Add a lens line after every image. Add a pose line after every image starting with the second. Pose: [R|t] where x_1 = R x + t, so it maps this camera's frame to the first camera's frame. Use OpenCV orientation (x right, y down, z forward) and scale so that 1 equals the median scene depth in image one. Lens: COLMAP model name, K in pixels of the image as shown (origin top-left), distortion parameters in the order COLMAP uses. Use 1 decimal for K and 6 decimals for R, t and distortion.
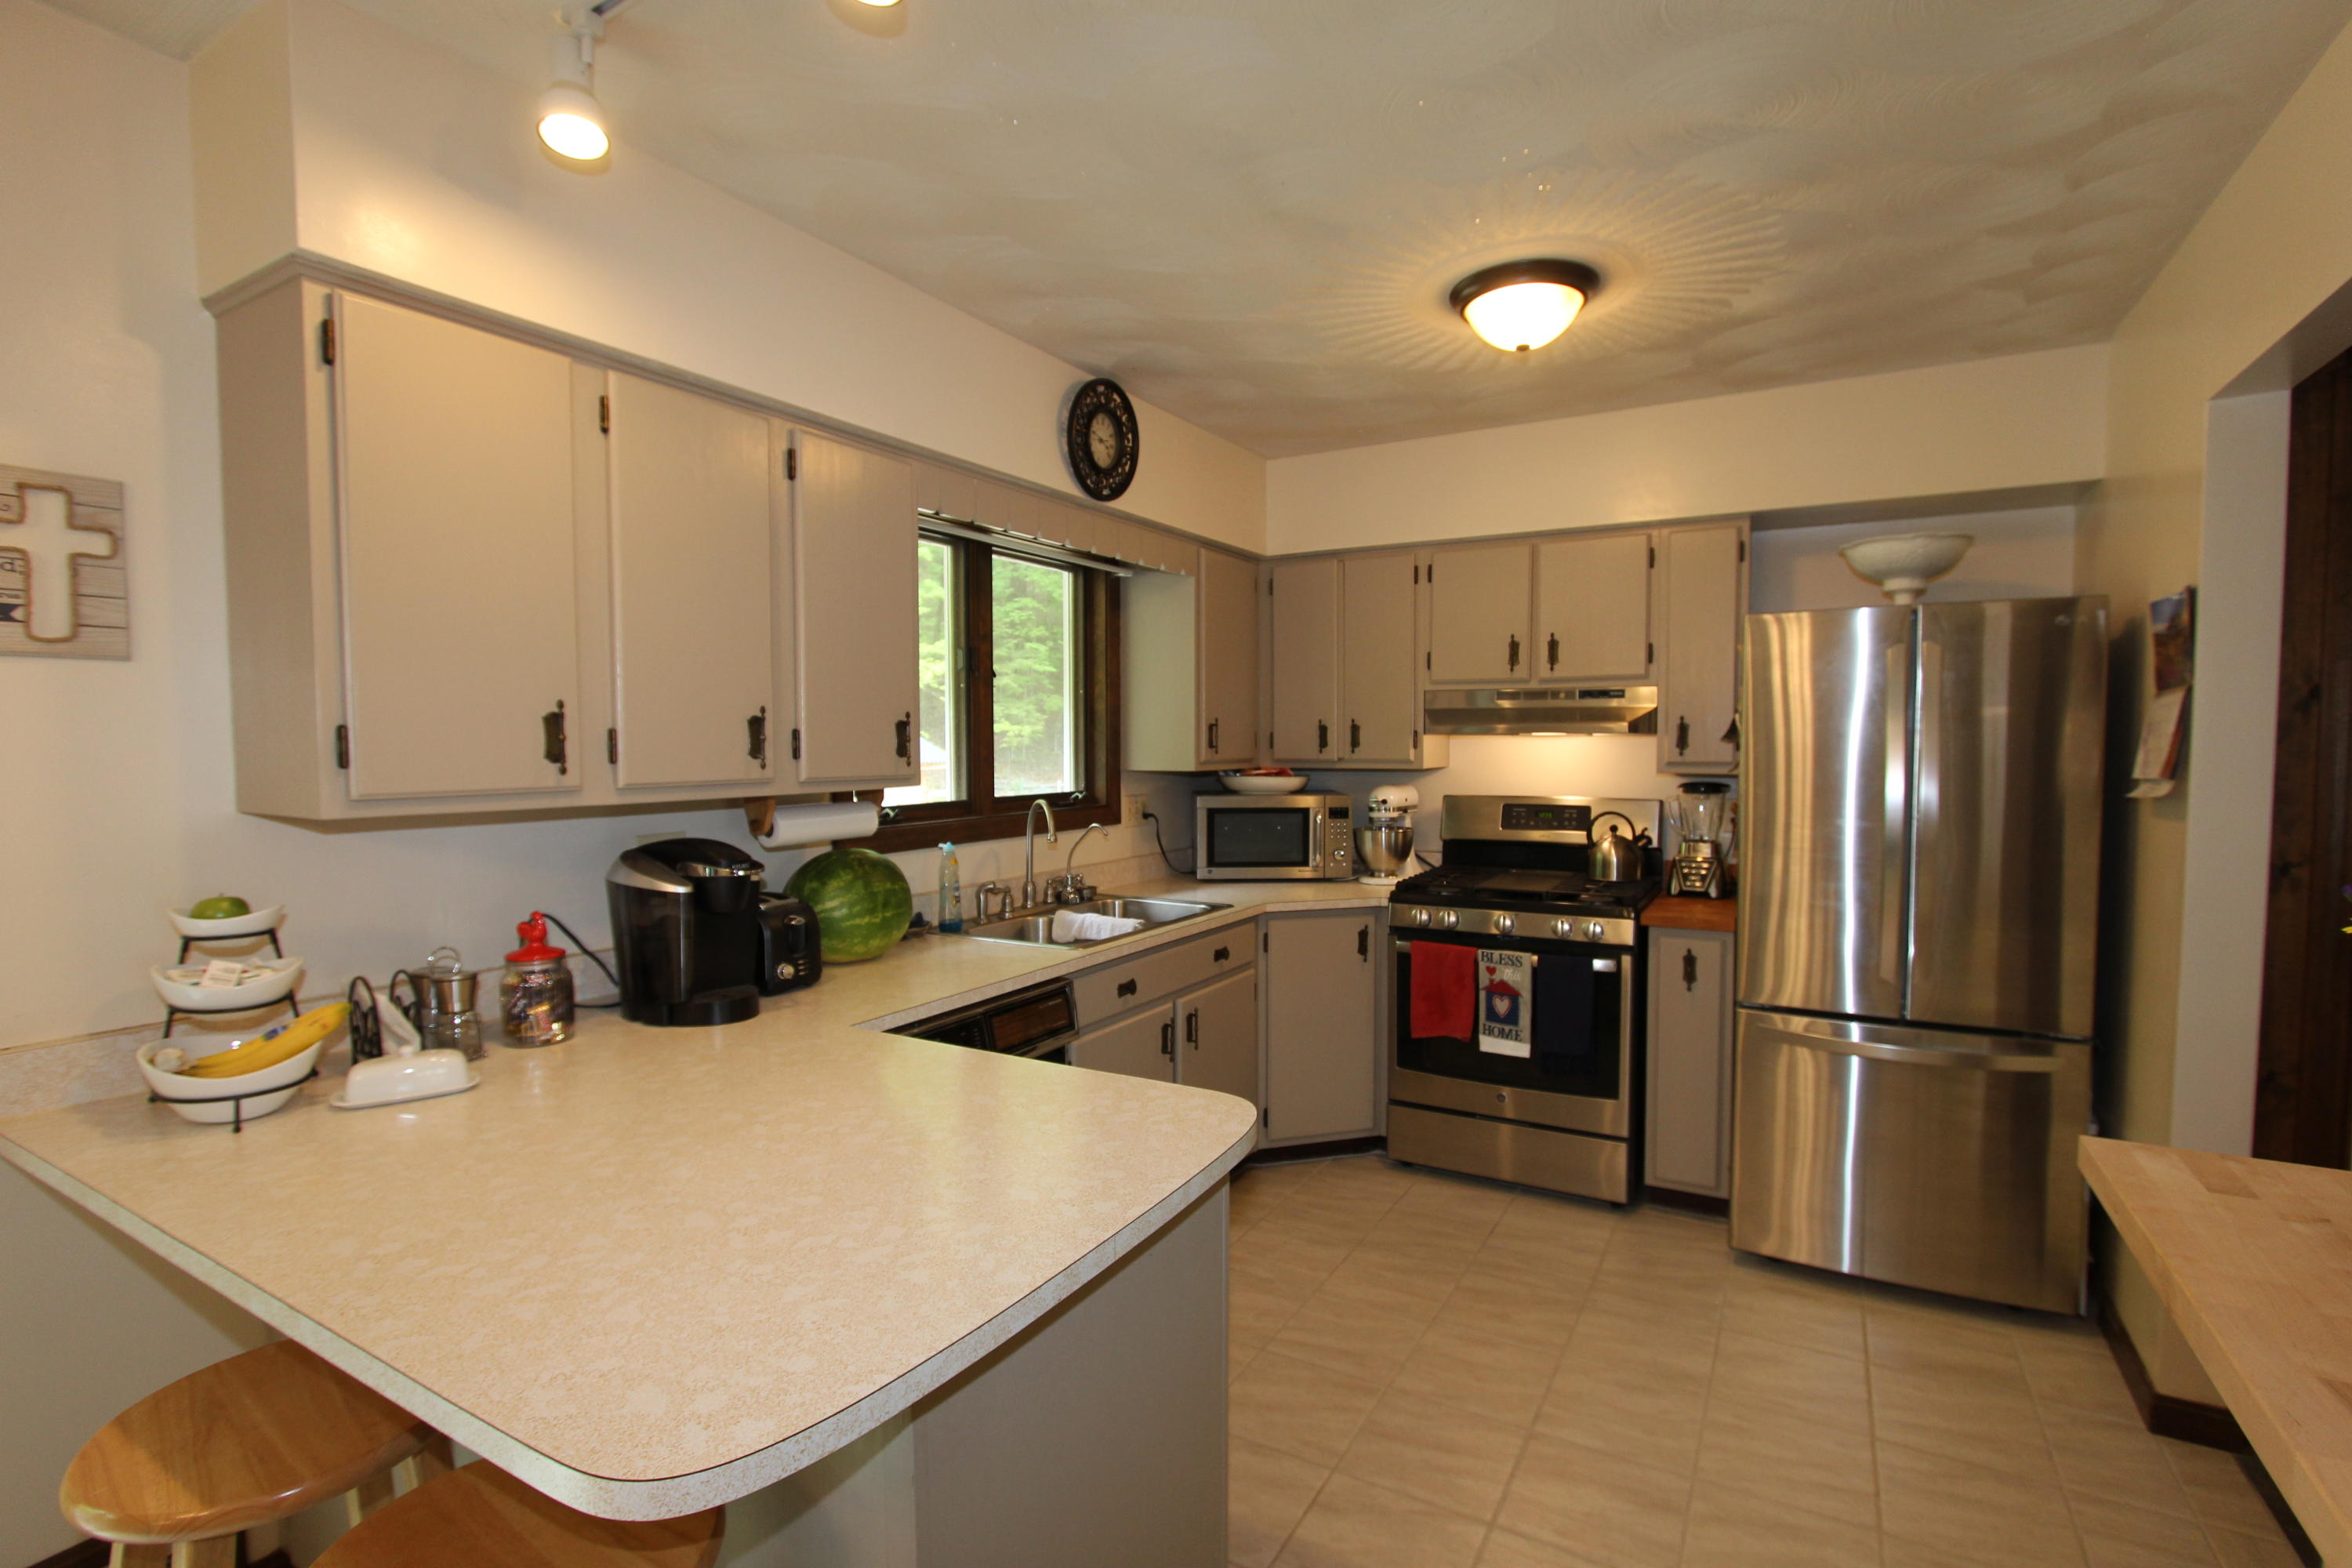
lens RADIAL K [[1076.9, 0, 1177.3], [0, 1076.9, 787.3], [0, 0, 1]] dist [-0.022910, 0.000930]
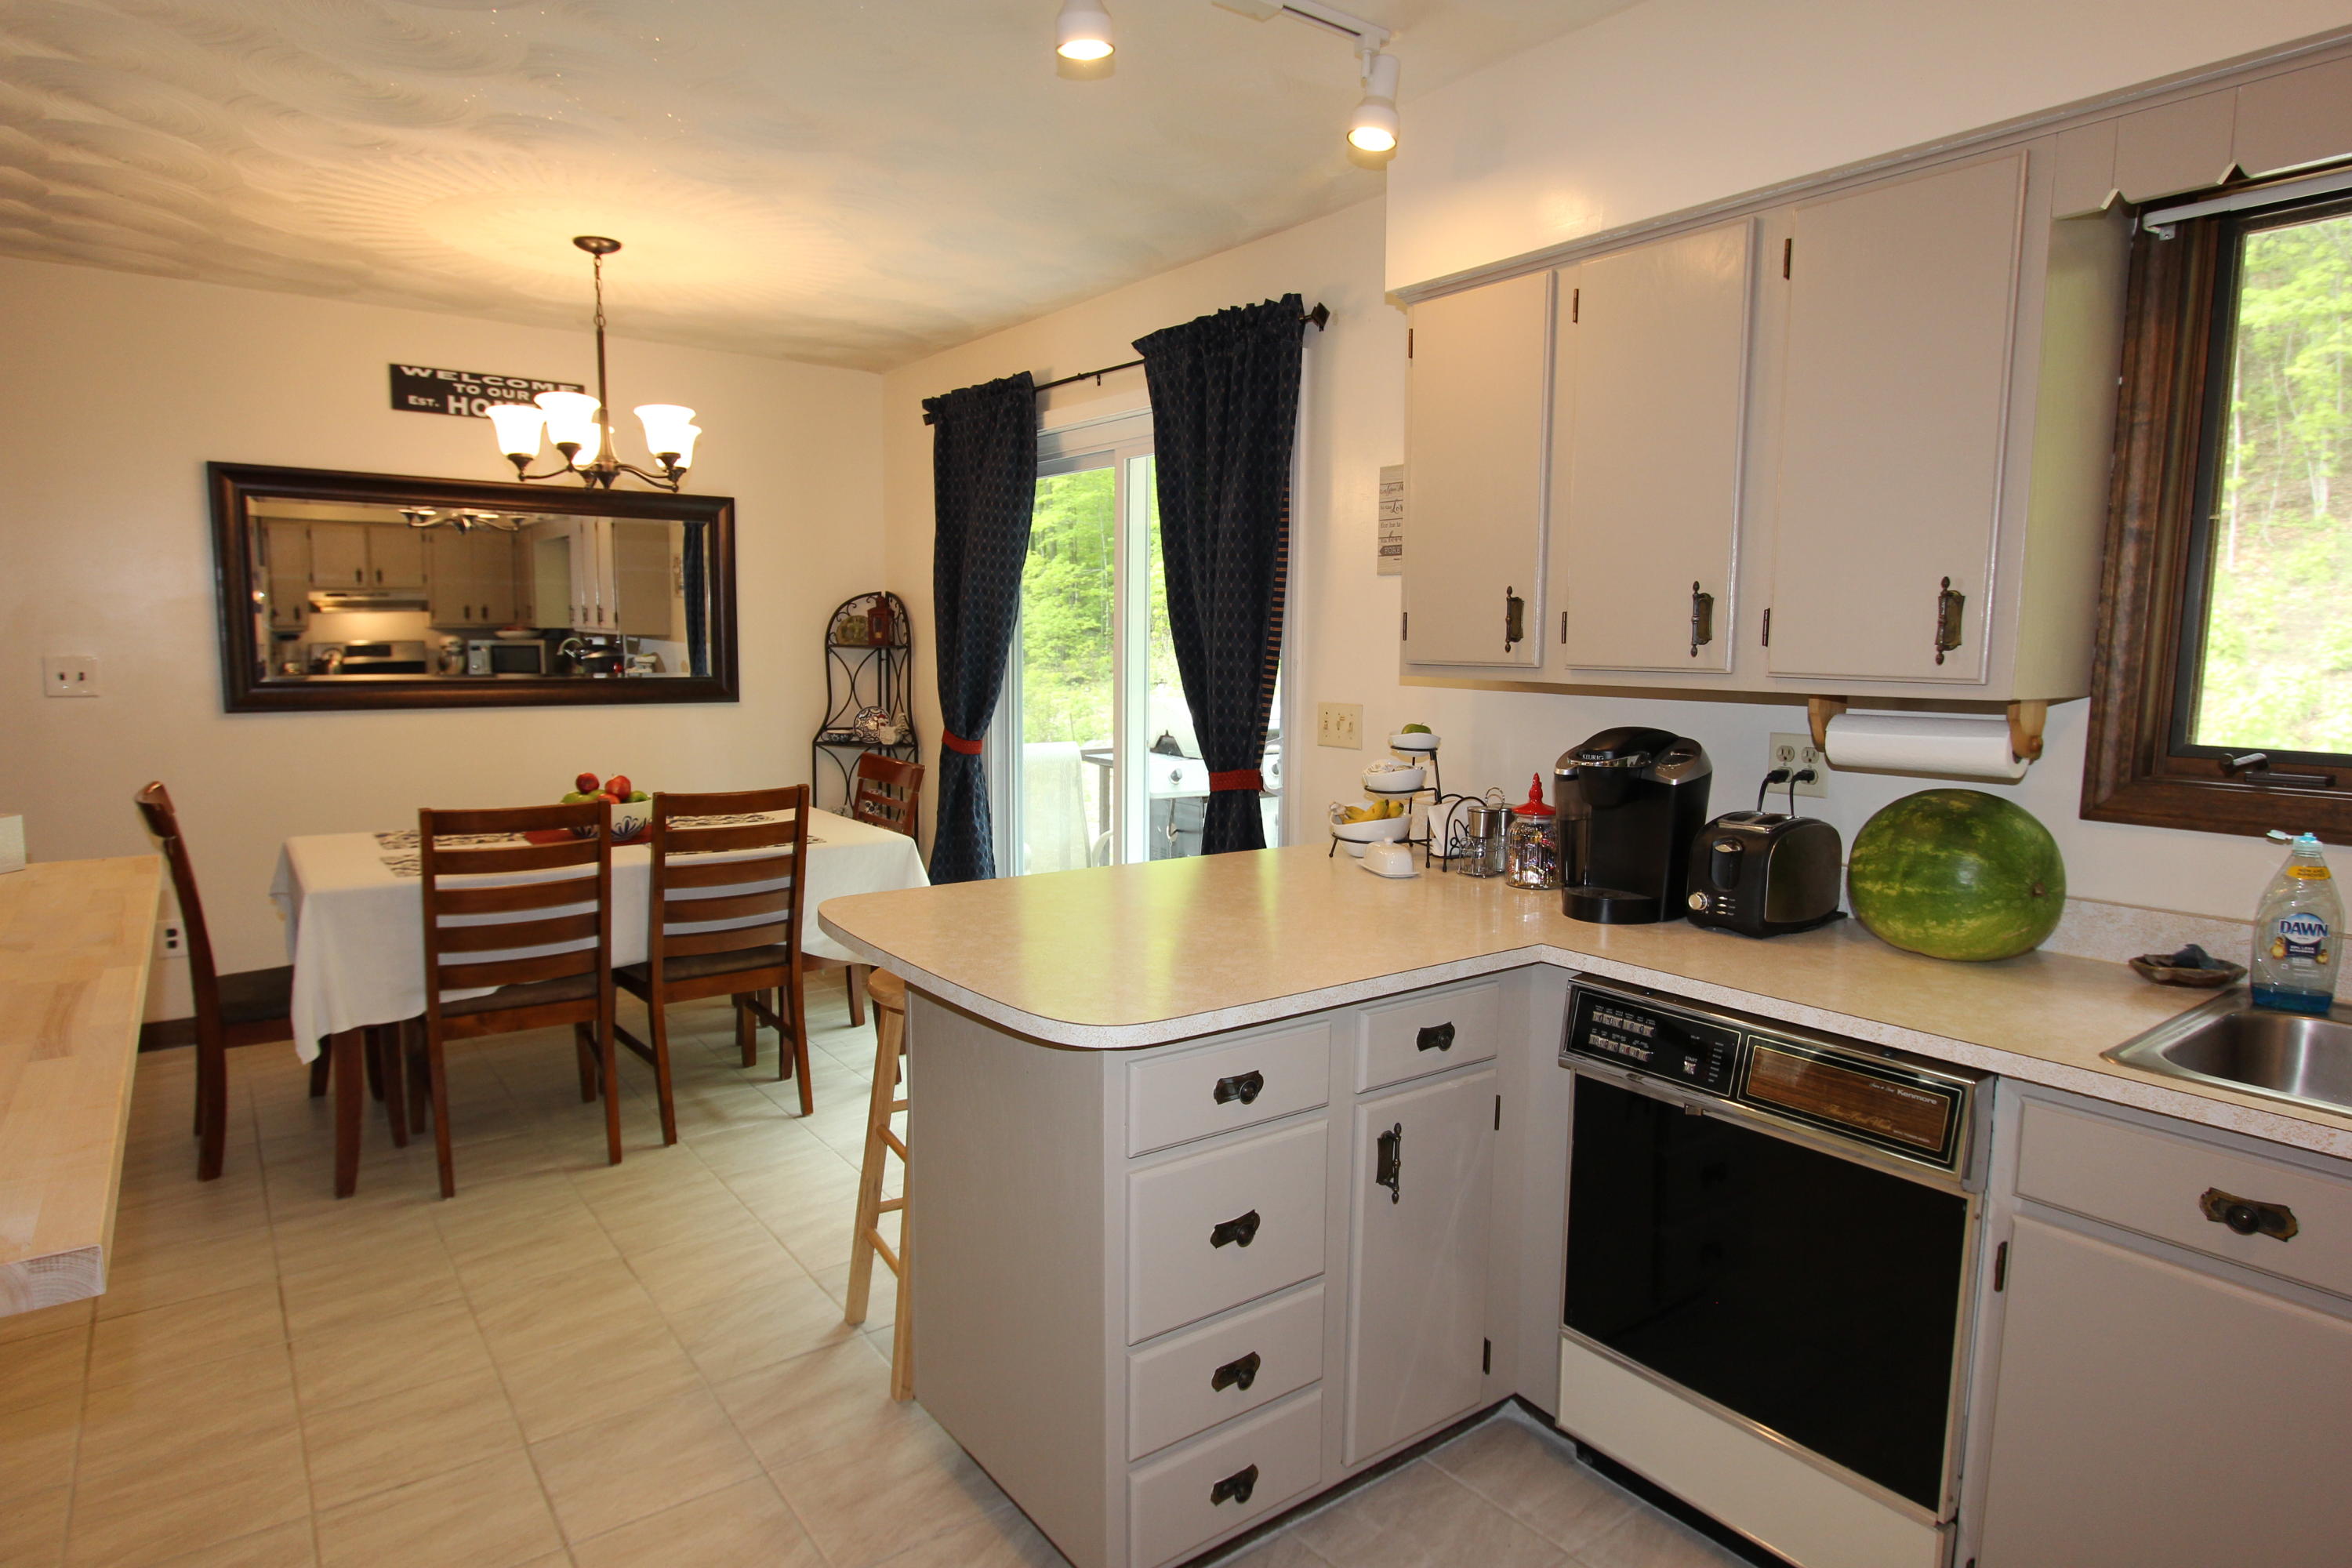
lens RADIAL K [[1321.6, 0, 1173.4], [0, 1321.6, 787.7], [0, 0, 1]] dist [-0.000308, -0.000092]
pose [[-0.387297, 0.115673, -0.914670, 0.728420], [-0.043556, 0.988695, 0.143478, -0.045598], [0.920926, 0.095408, -0.377880, 1.010898]]
